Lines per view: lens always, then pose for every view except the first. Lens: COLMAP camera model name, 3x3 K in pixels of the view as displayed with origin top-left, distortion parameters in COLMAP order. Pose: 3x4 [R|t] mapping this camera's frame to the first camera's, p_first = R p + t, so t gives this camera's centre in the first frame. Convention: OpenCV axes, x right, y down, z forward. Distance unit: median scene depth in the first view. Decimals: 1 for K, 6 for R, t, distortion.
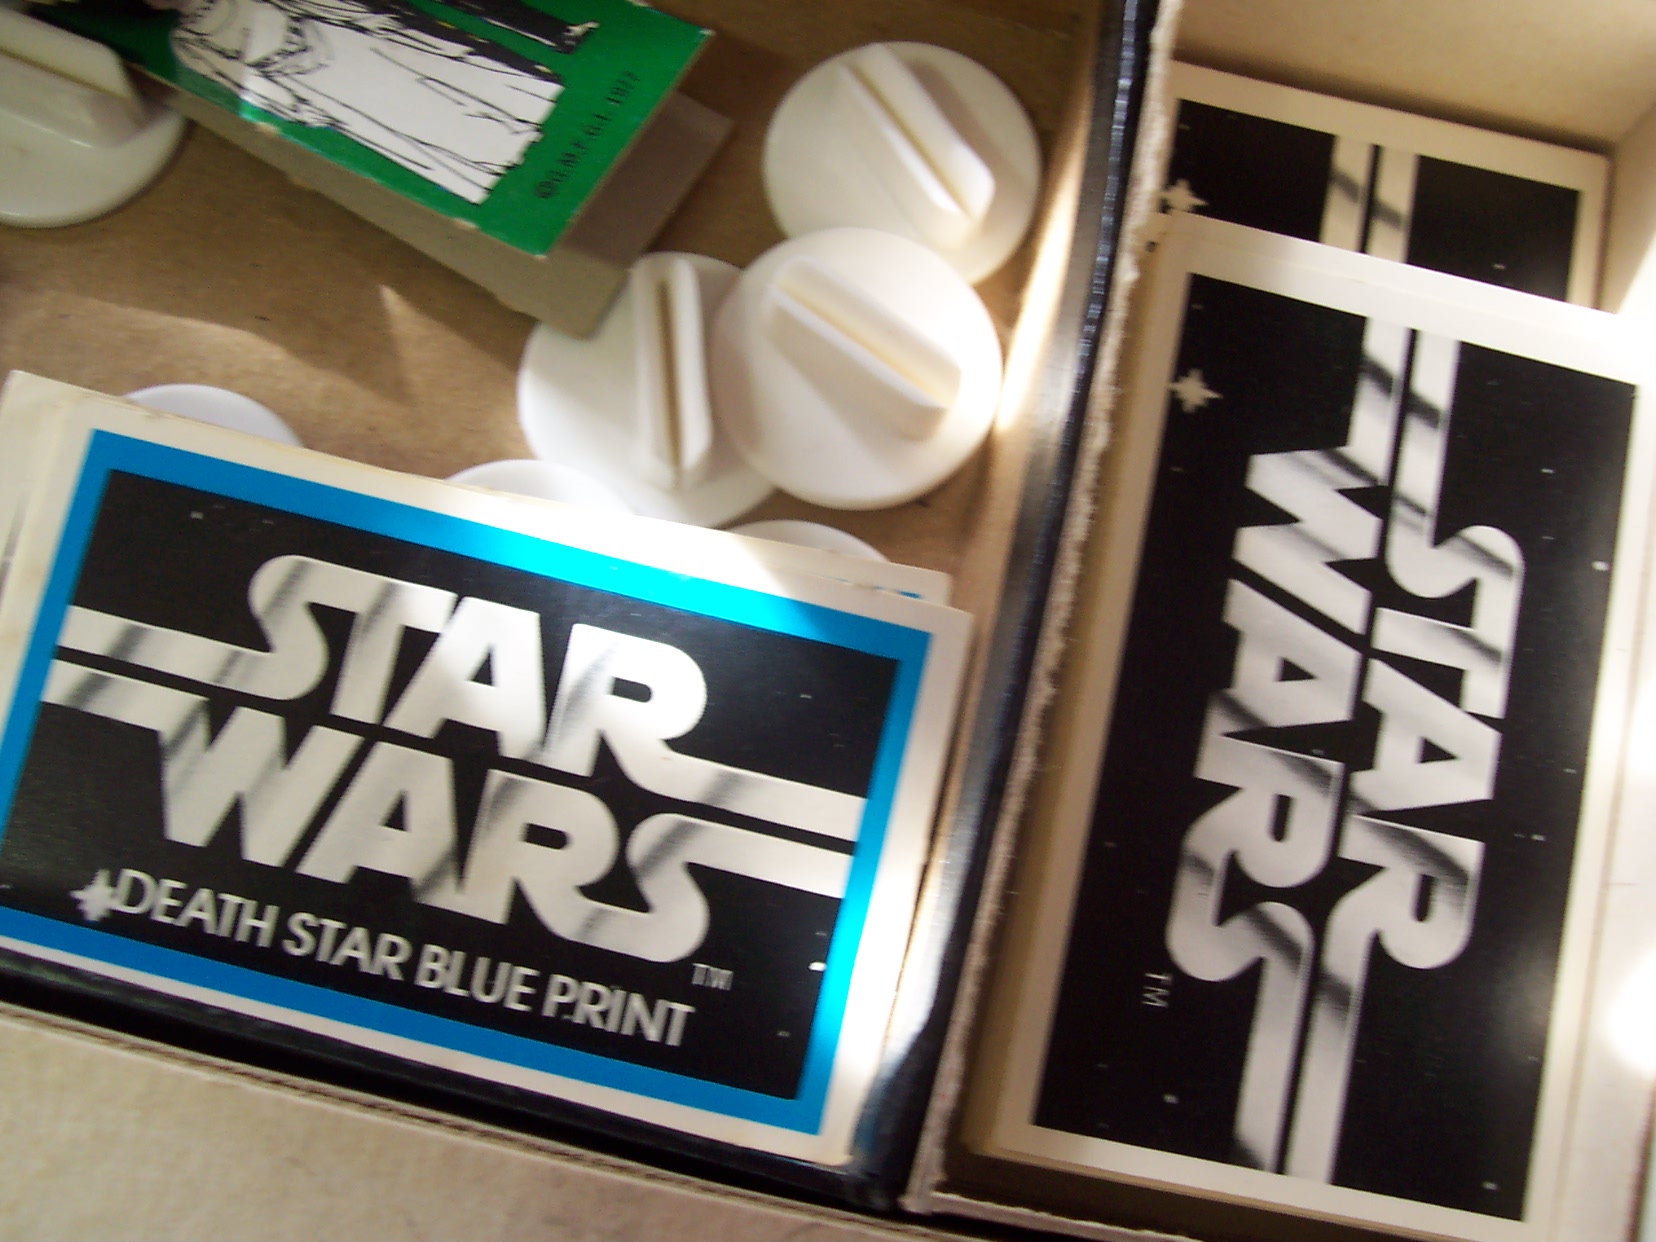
lens RADIAL K [[1789.7, 0, 828.0], [0, 1789.7, 621.0], [0, 0, 1]] dist [-0.198989, 0.189233]
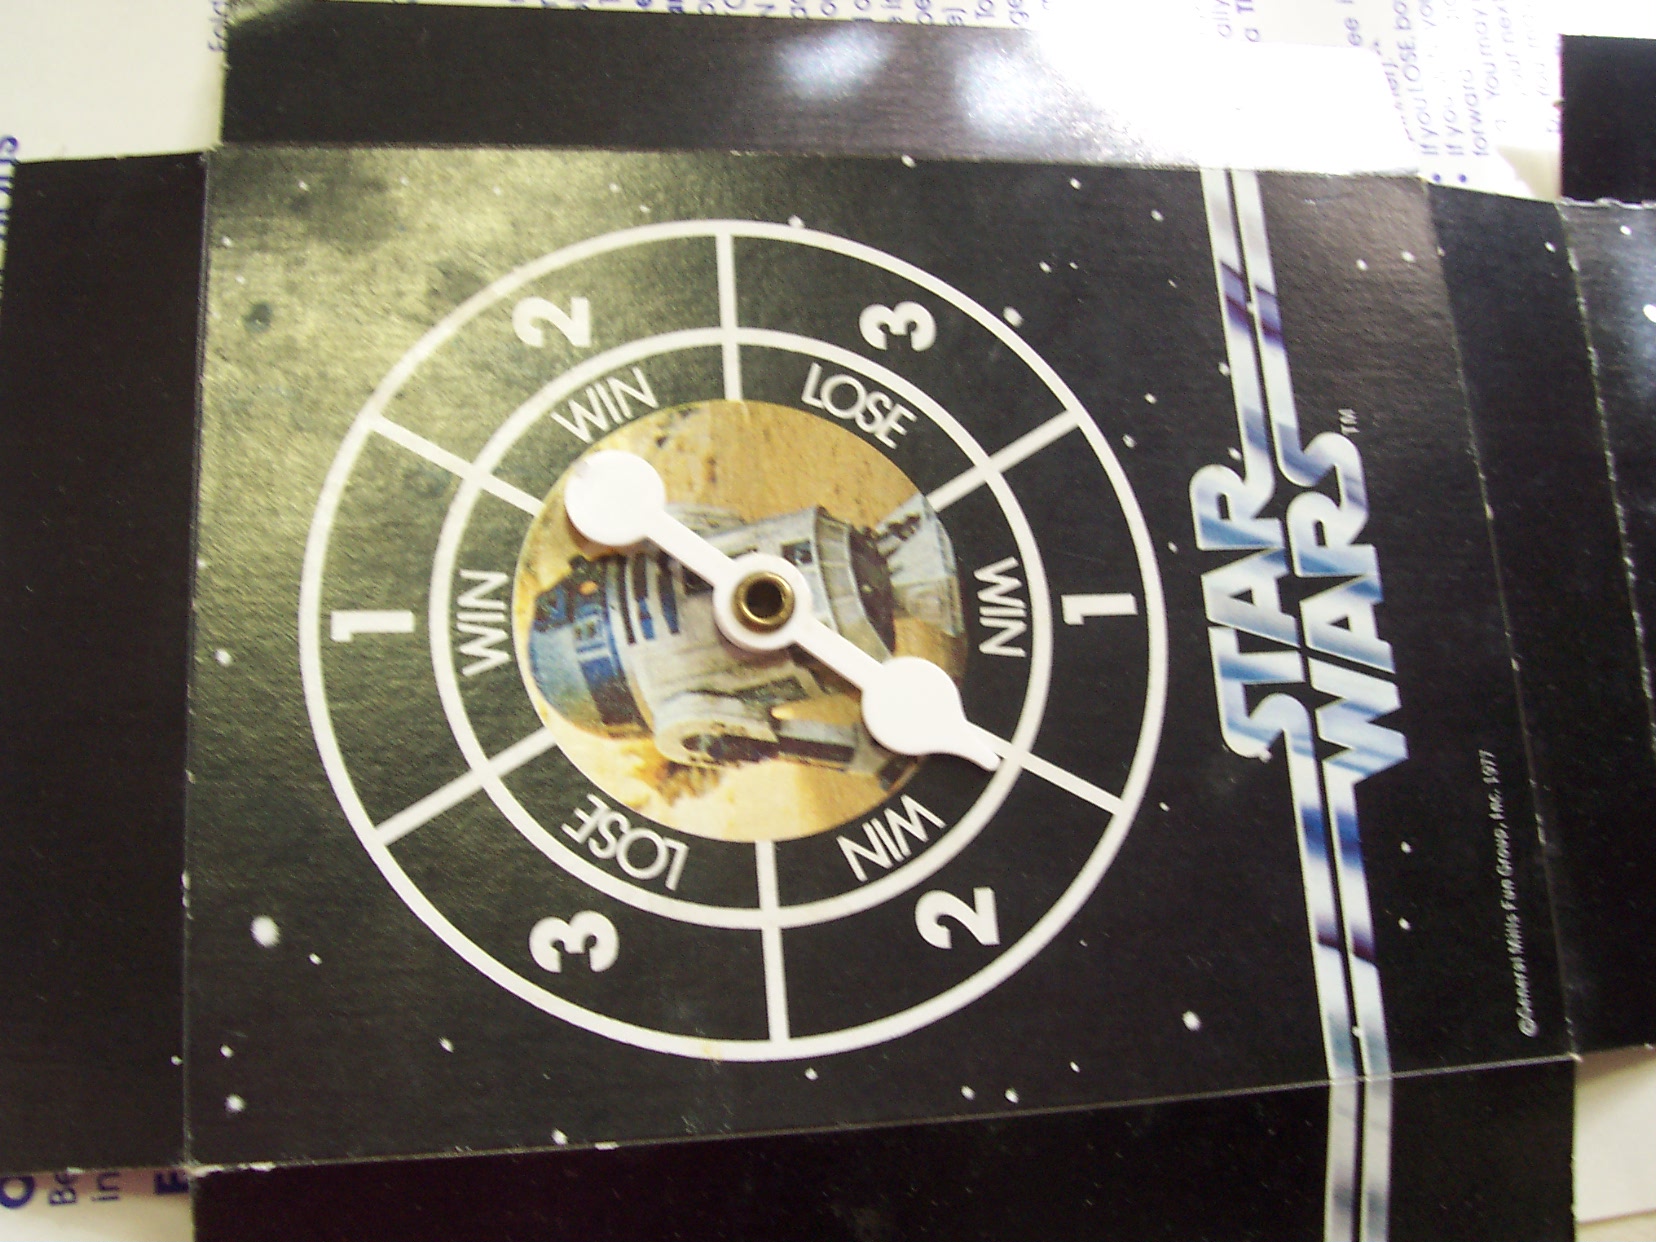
lens RADIAL K [[1789.7, 0, 828.0], [0, 1789.7, 621.0], [0, 0, 1]] dist [-0.198989, 0.189233]
pose [[-0.798190, 0.254790, 0.545871, -0.231268], [-0.233904, -0.966138, 0.108932, -0.033358], [0.555141, -0.040733, 0.830758, -0.559686]]
